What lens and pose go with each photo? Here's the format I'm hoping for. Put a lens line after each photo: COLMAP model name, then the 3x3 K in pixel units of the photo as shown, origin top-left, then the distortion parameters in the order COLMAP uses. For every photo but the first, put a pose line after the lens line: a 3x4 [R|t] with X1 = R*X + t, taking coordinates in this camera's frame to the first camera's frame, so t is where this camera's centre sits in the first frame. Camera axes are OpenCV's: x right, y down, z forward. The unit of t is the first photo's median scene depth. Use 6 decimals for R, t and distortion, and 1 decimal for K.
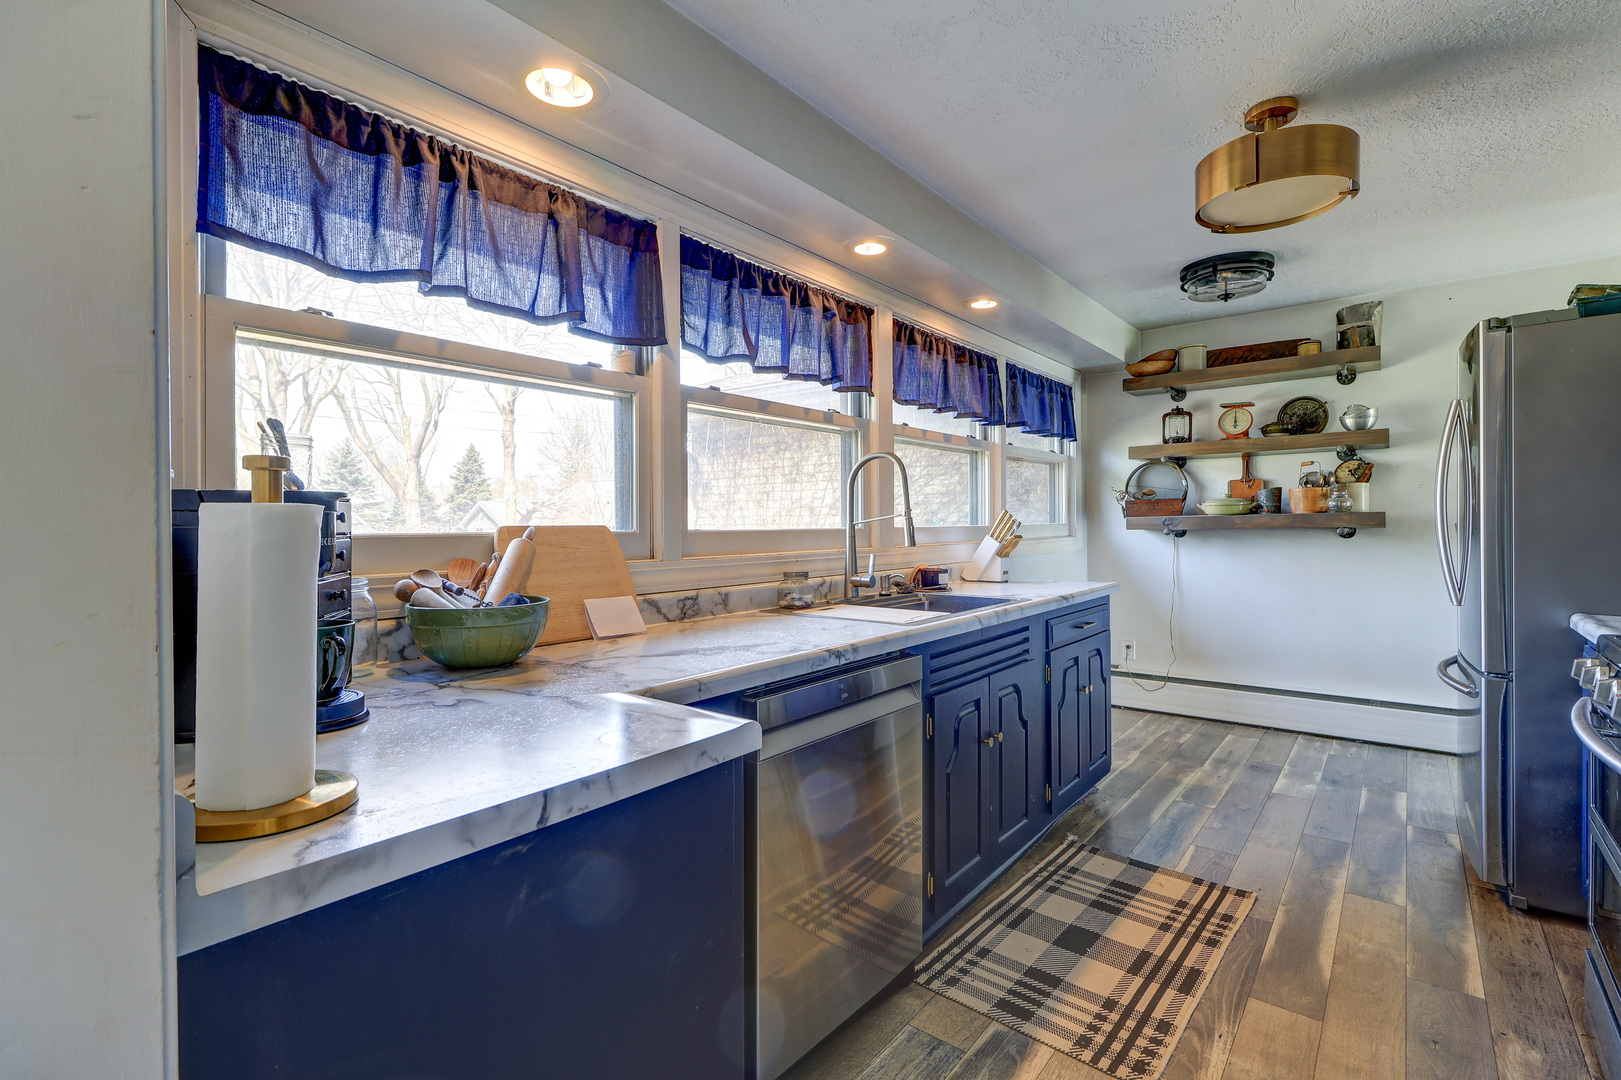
lens RADIAL K [[742.3, 0, 817.5], [0, 742.3, 531.5], [0, 0, 1]] dist [-0.000144, -0.000623]
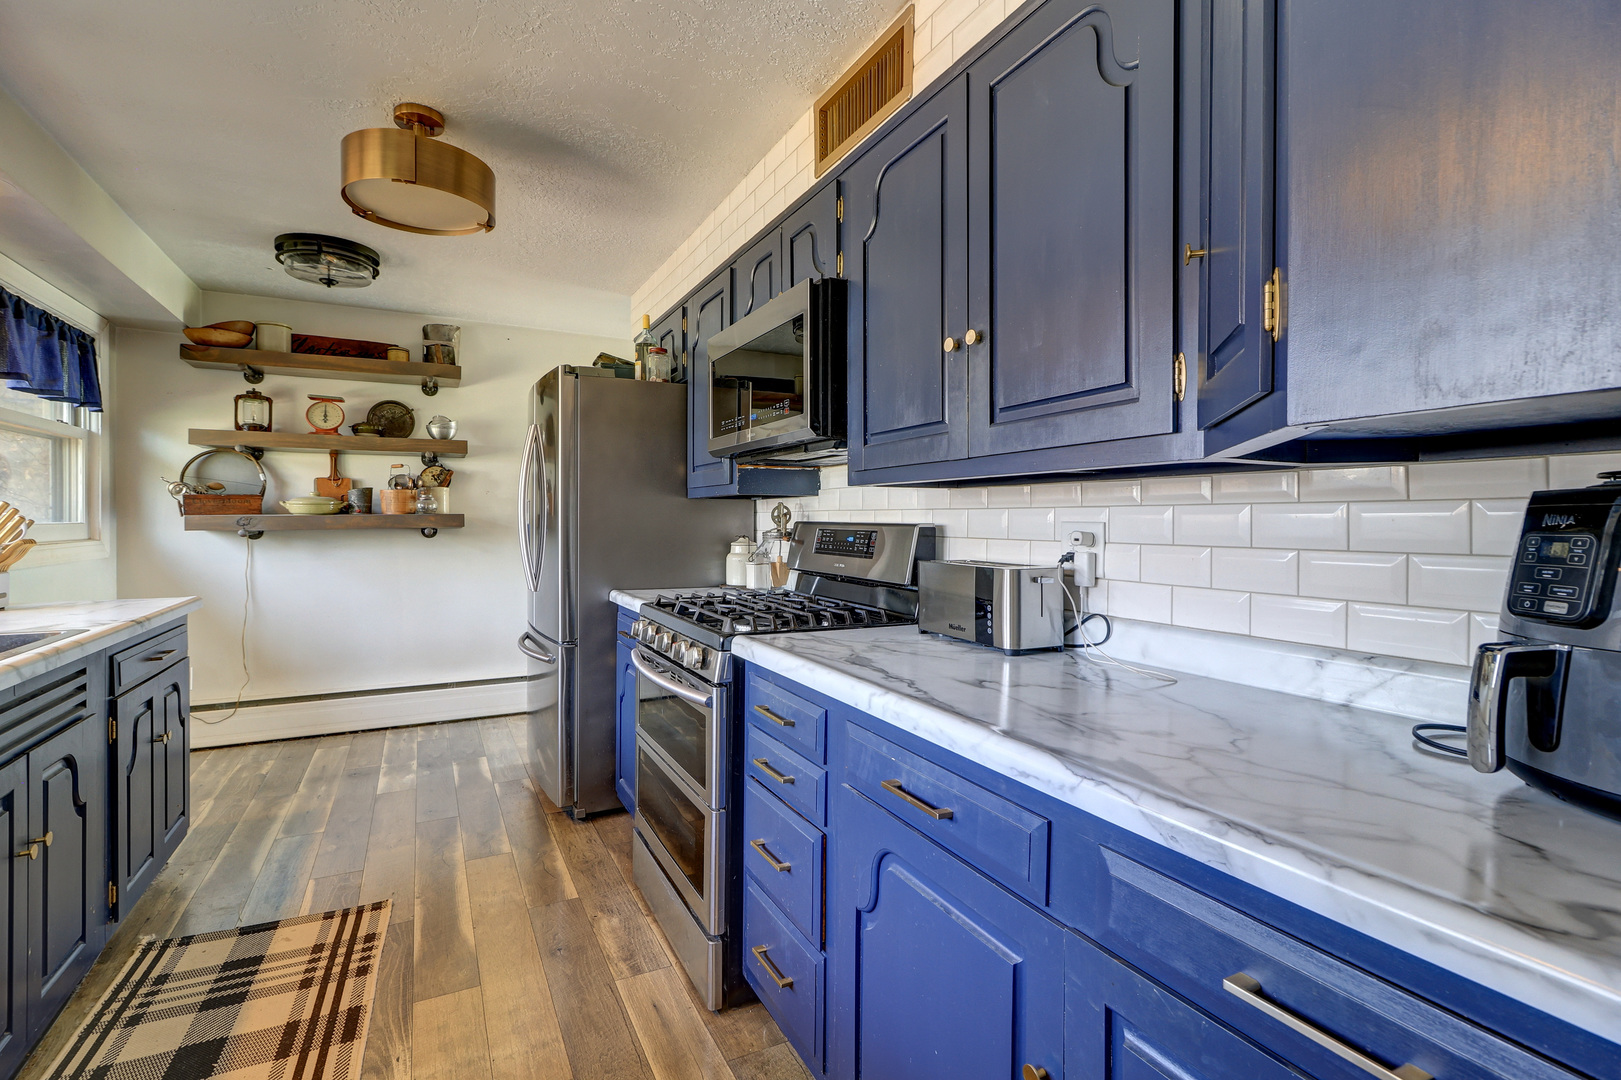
lens RADIAL K [[742.3, 0, 810.1], [0, 742.3, 530.0], [0, 0, 1]] dist [-0.000144, -0.000623]
pose [[0.406417, -0.002597, 0.913684, -0.068888], [0.004172, 0.999991, 0.000986, -0.001368], [-0.913678, 0.003411, 0.406424, 0.073502]]
